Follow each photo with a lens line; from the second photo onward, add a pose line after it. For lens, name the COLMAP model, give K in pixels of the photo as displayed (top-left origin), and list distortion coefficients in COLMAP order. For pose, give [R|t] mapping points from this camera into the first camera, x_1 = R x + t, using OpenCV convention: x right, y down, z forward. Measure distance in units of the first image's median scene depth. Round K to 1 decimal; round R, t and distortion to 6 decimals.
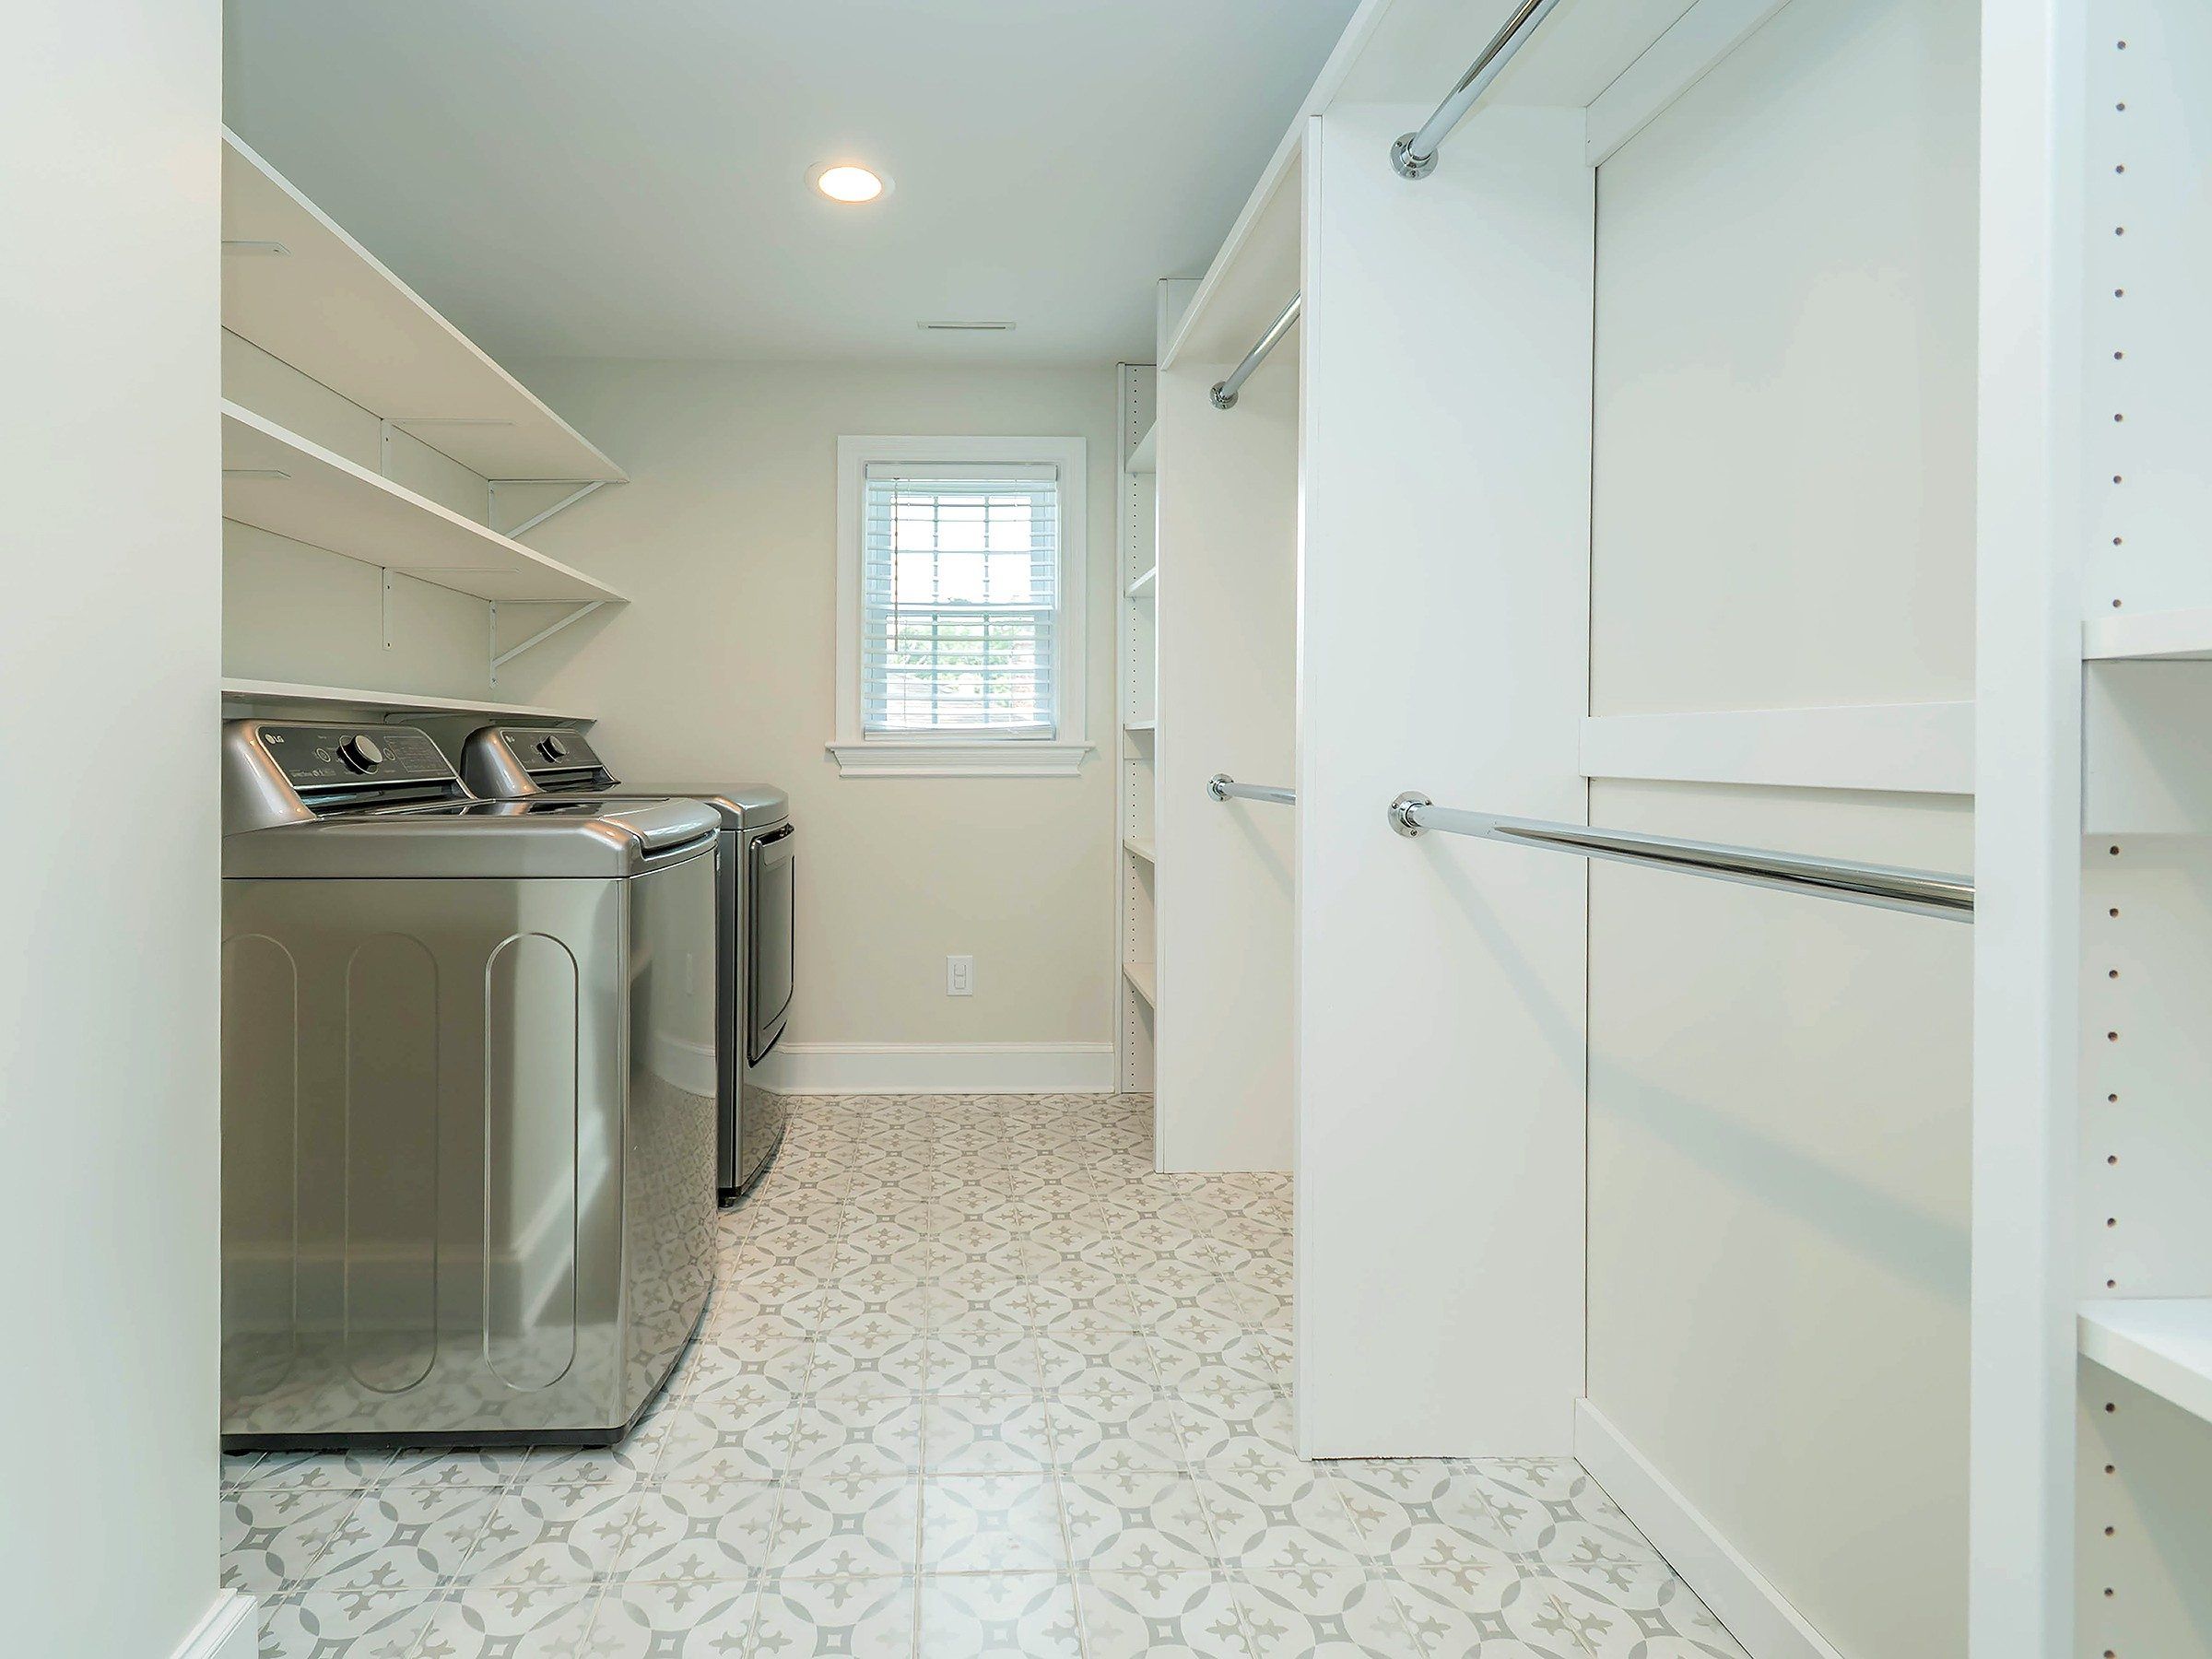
lens RADIAL K [[976.7, 0, 1106.1], [0, 976.7, 738.3], [0, 0, 1]] dist [0.001640, -0.000153]
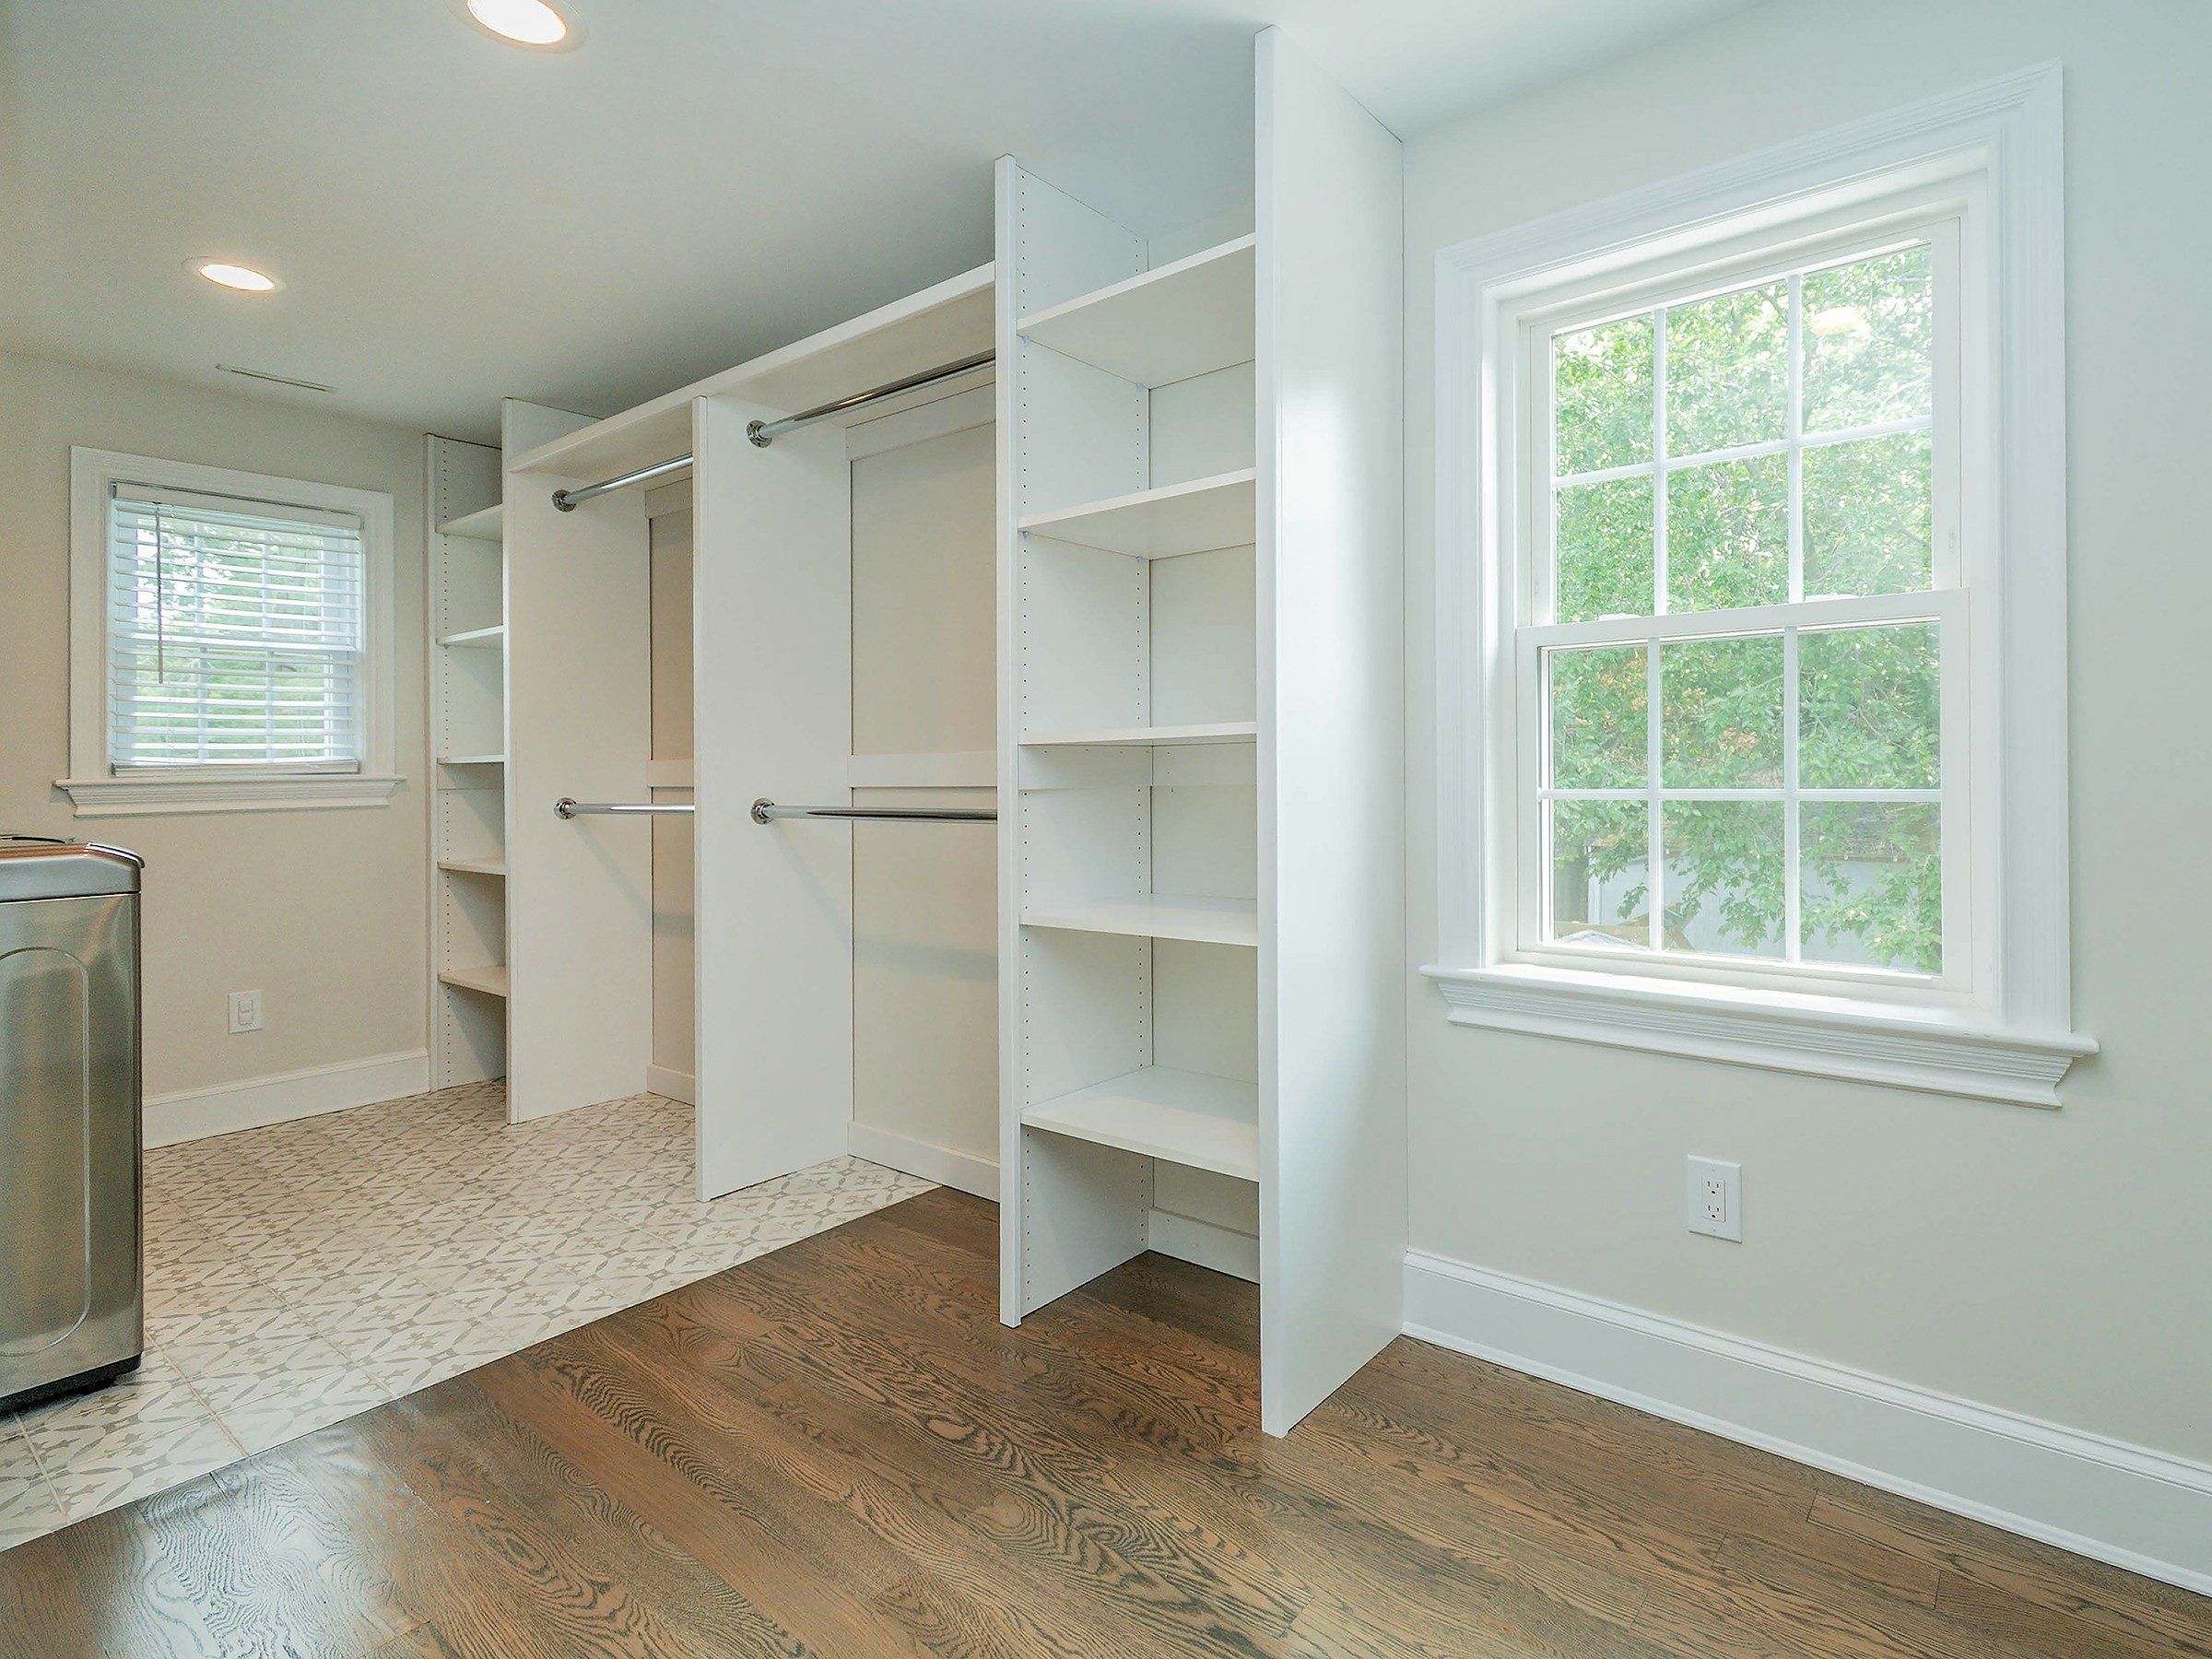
lens RADIAL K [[1094.4, 0, 1120.1], [0, 1094.4, 765.4], [0, 0, 1]] dist [0.002214, -0.001364]
pose [[0.698296, -0.010118, 0.715738, -0.360672], [0.012706, 0.999918, 0.001739, 0.001332], [-0.715697, 0.007880, 0.698367, -0.464196]]
